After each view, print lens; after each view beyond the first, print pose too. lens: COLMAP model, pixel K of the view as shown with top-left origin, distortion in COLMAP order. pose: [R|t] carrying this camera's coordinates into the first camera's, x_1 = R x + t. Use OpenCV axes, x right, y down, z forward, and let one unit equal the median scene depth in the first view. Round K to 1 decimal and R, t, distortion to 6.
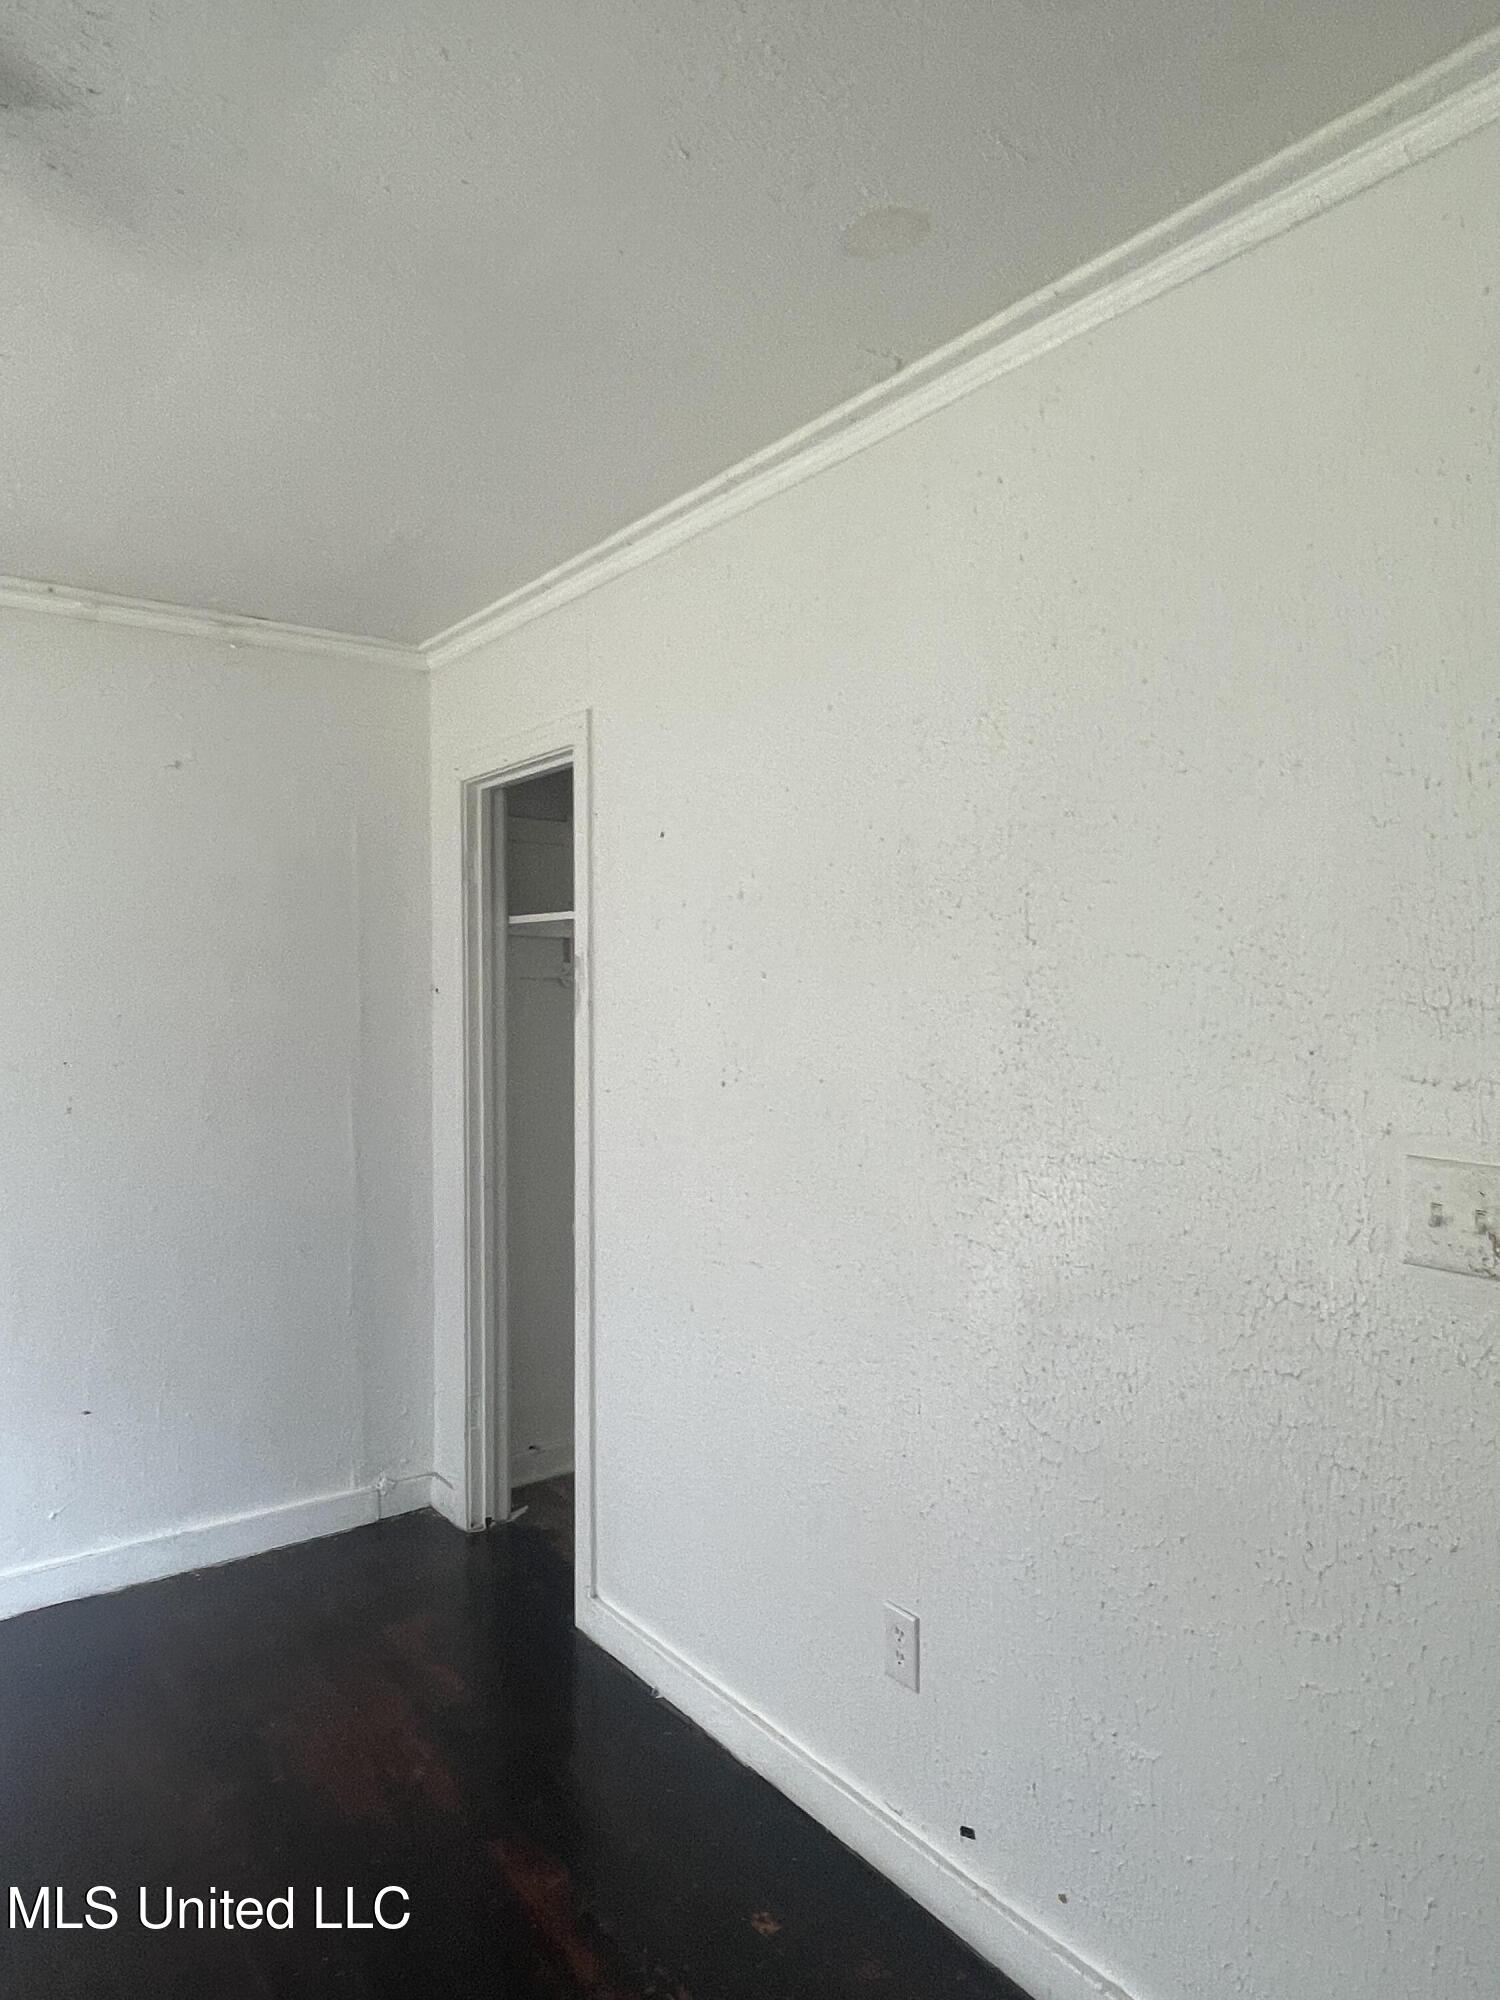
lens RADIAL K [[1242.7, 0, 759.1], [0, 1242.7, 1017.5], [0, 0, 1]] dist [0.006397, -0.013371]
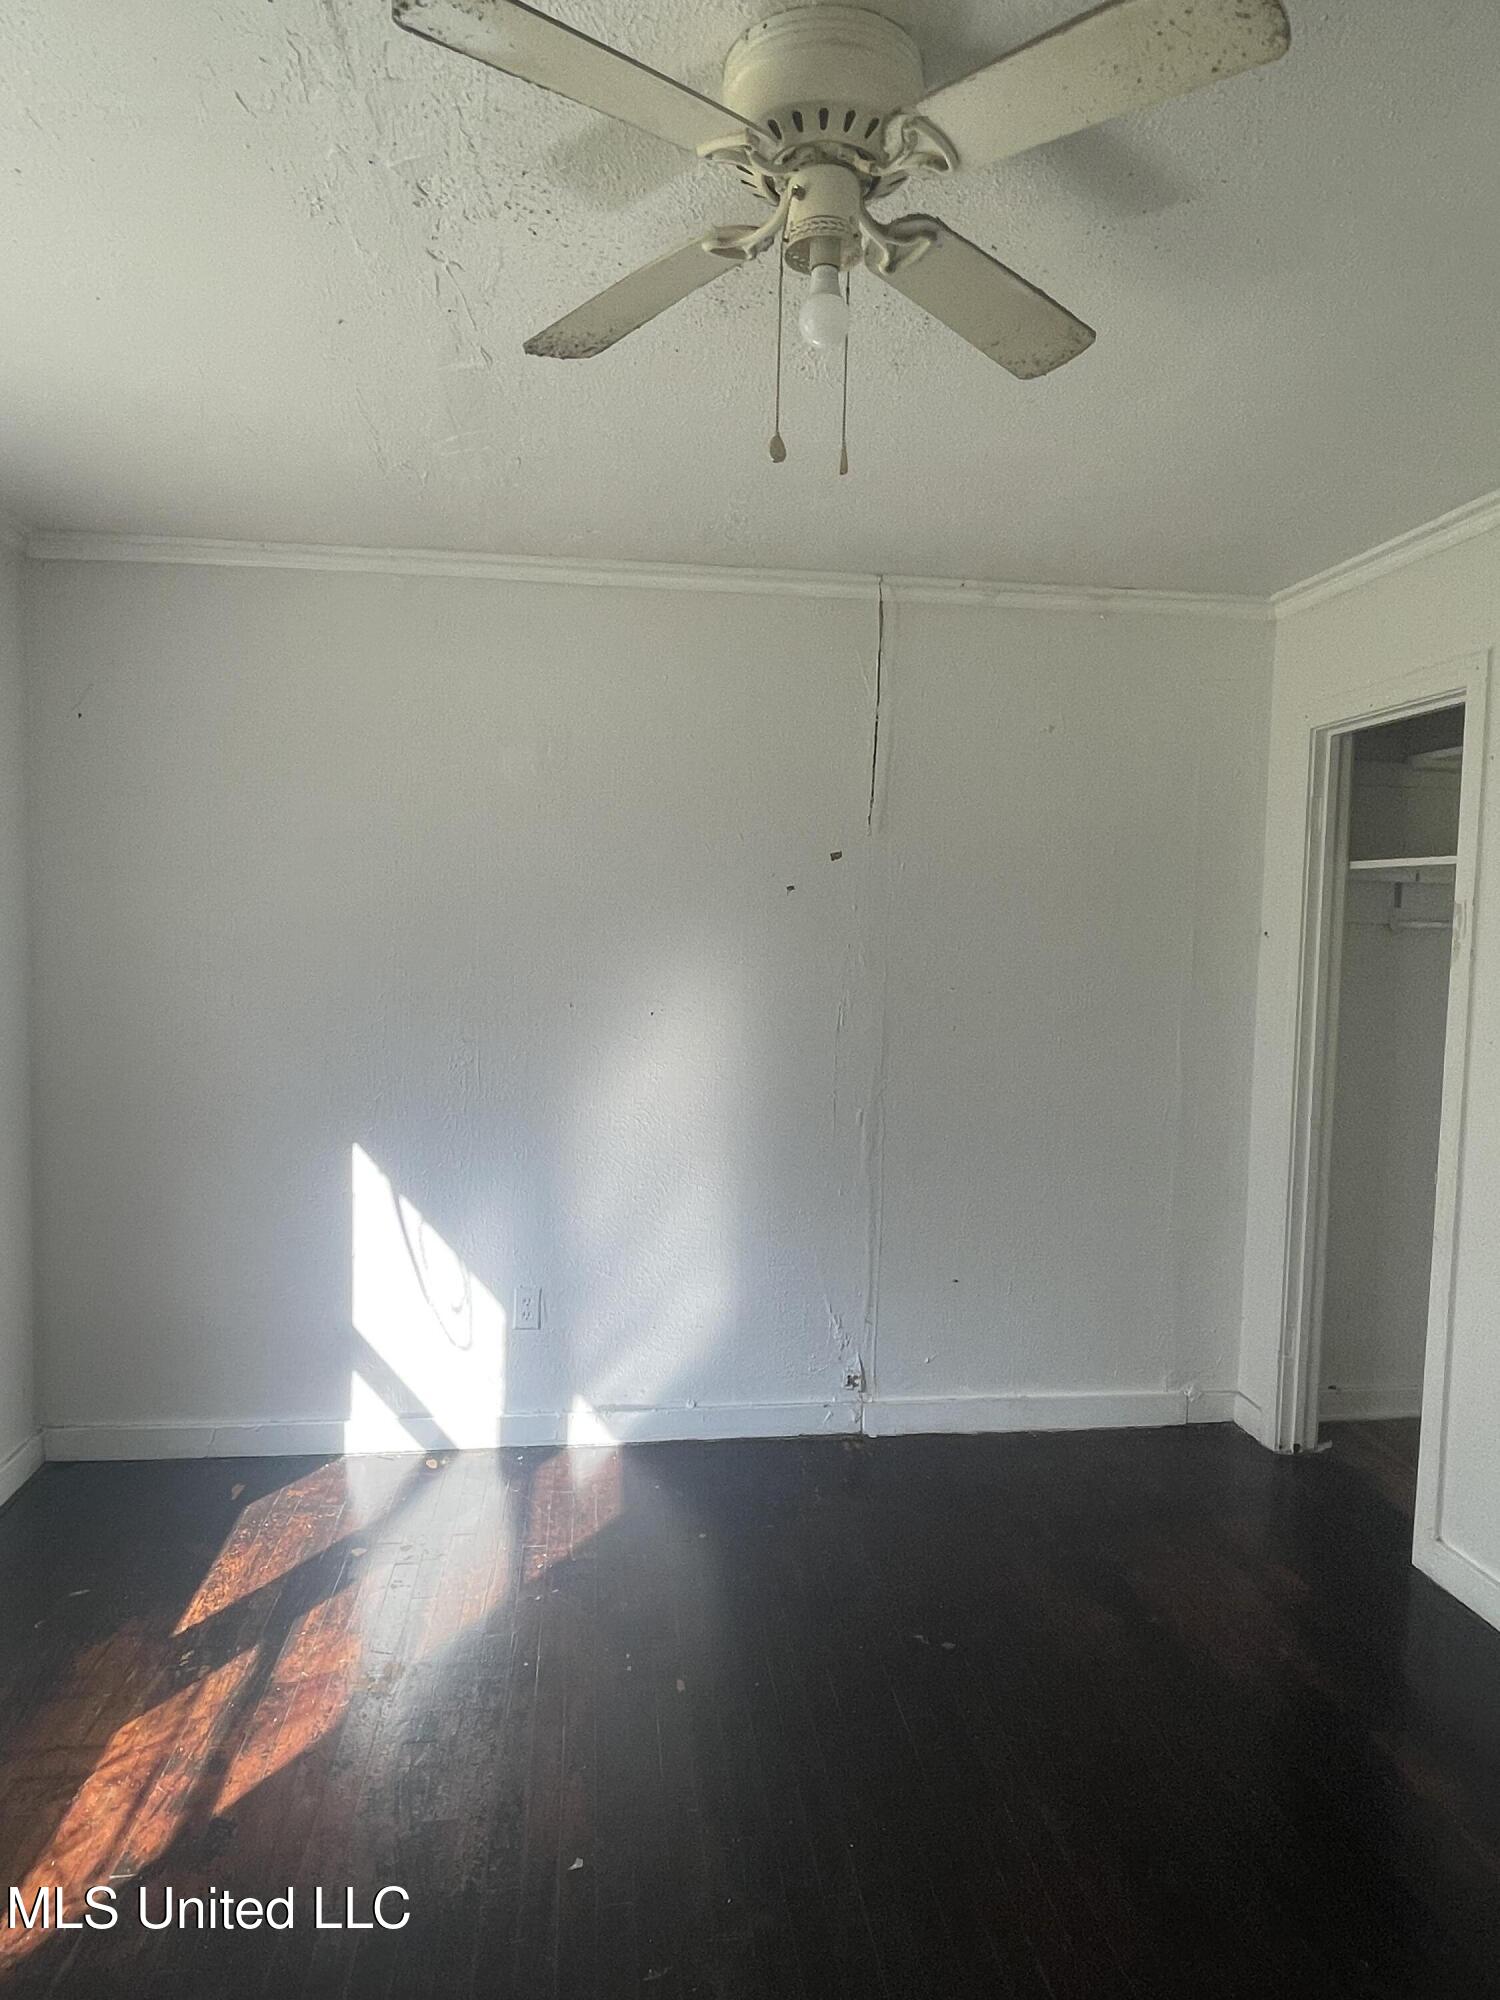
lens RADIAL K [[1242.7, 0, 744.6], [0, 1242.7, 1014.3], [0, 0, 1]] dist [0.006397, -0.013371]
pose [[0.875061, 0.054174, -0.480971, -0.142170], [-0.033811, 0.998131, 0.050910, 0.007235], [0.482830, -0.028287, 0.875257, -0.121306]]
